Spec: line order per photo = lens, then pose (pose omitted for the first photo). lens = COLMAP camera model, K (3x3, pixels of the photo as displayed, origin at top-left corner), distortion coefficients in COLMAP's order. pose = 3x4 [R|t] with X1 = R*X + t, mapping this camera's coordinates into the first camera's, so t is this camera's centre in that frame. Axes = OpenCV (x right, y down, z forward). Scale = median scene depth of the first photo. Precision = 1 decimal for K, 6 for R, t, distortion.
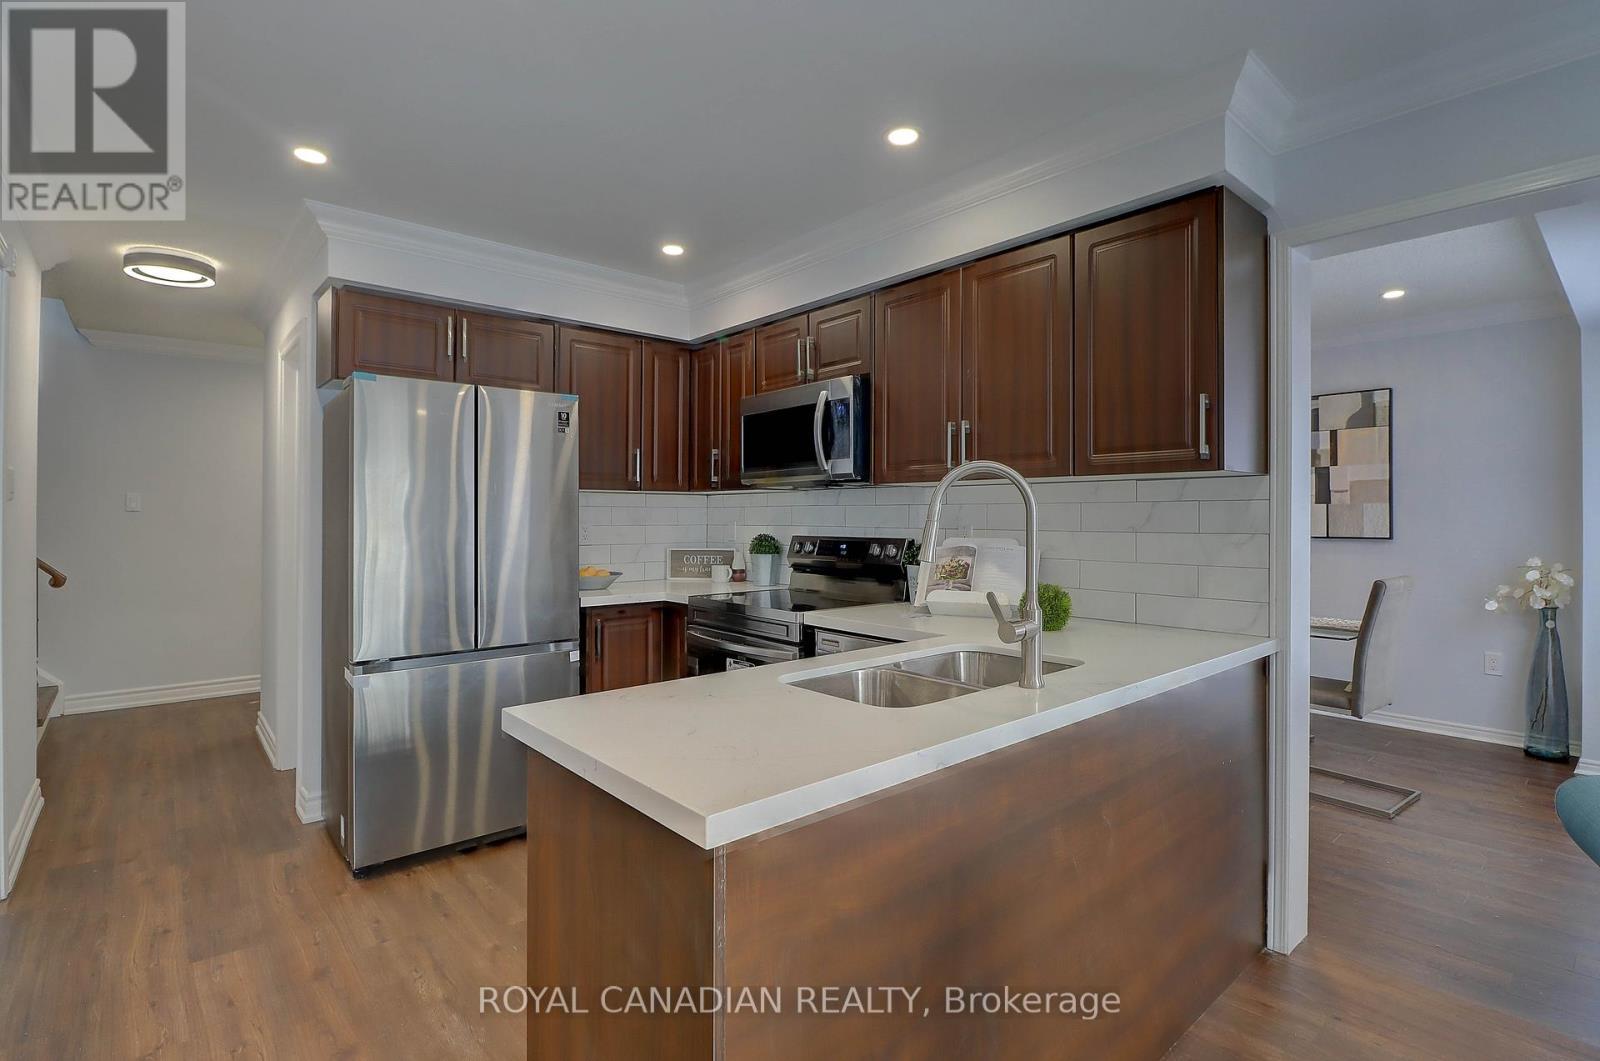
lens RADIAL K [[759.4, 0, 815.8], [0, 759.4, 528.7], [0, 0, 1]] dist [-0.016052, -0.005797]
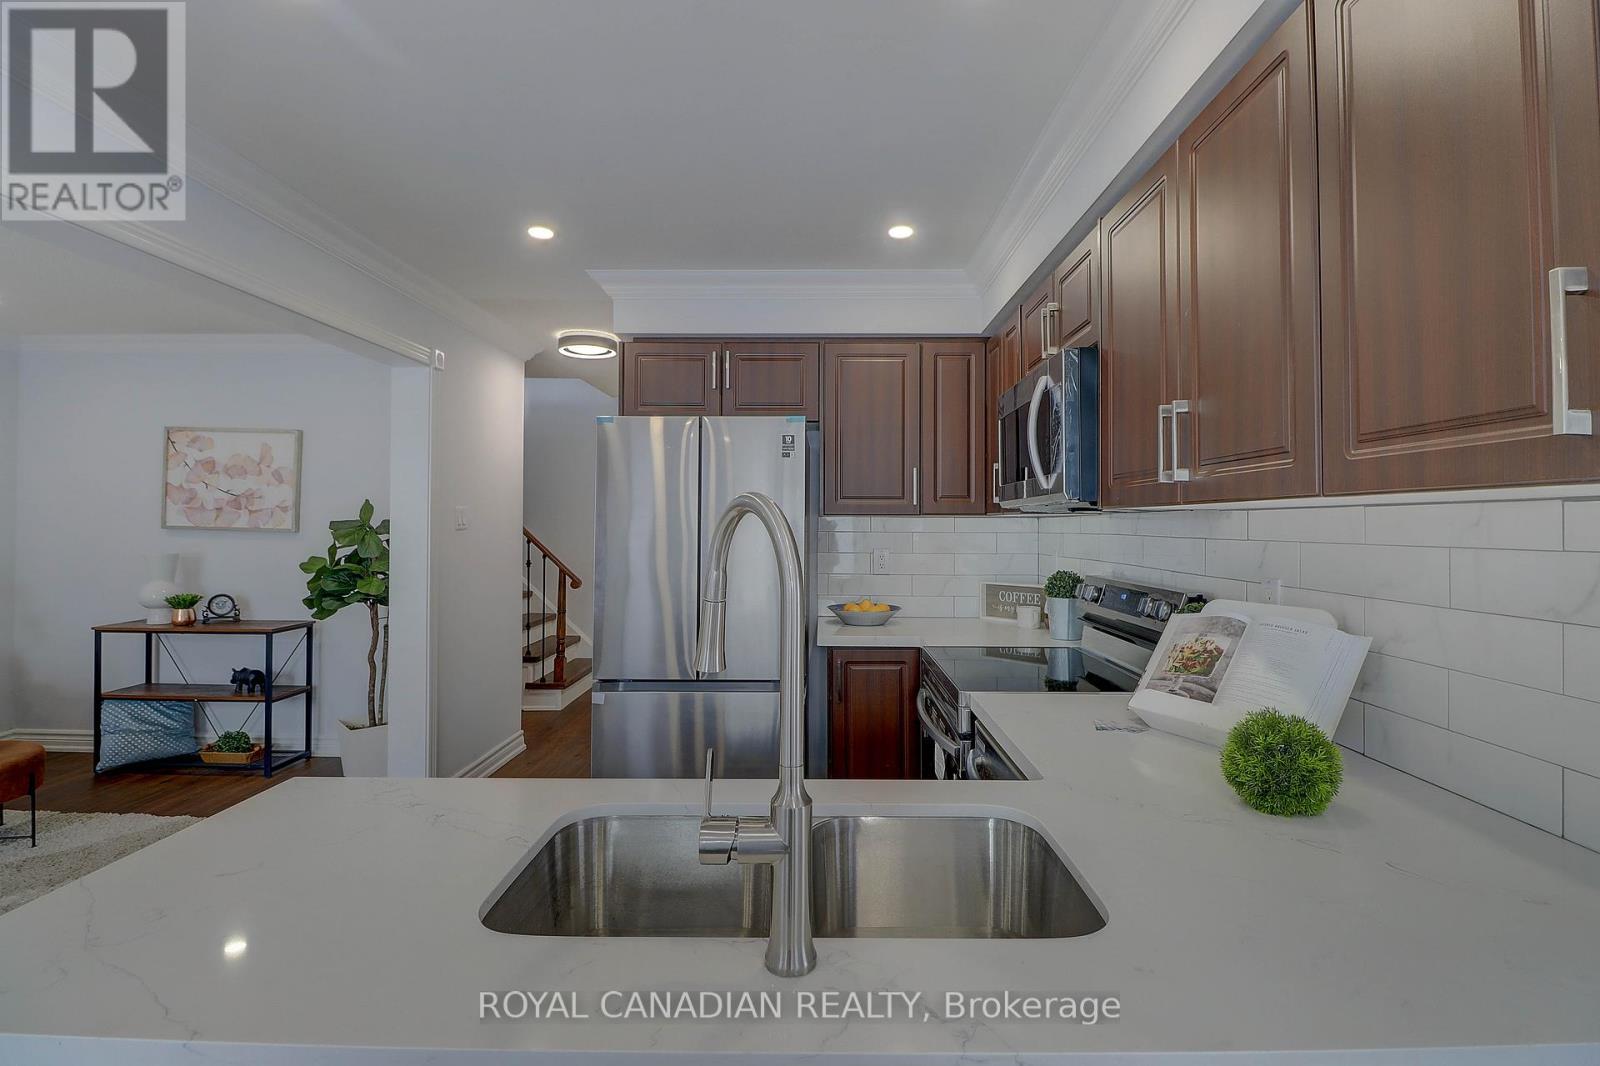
lens RADIAL K [[759.4, 0, 843.8], [0, 759.4, 508.3], [0, 0, 1]] dist [-0.016052, -0.005797]
pose [[0.744587, -0.012179, -0.667414, 0.337810], [-0.011947, 0.999430, -0.031566, -0.034710], [0.667419, 0.031477, 0.744017, 0.356693]]
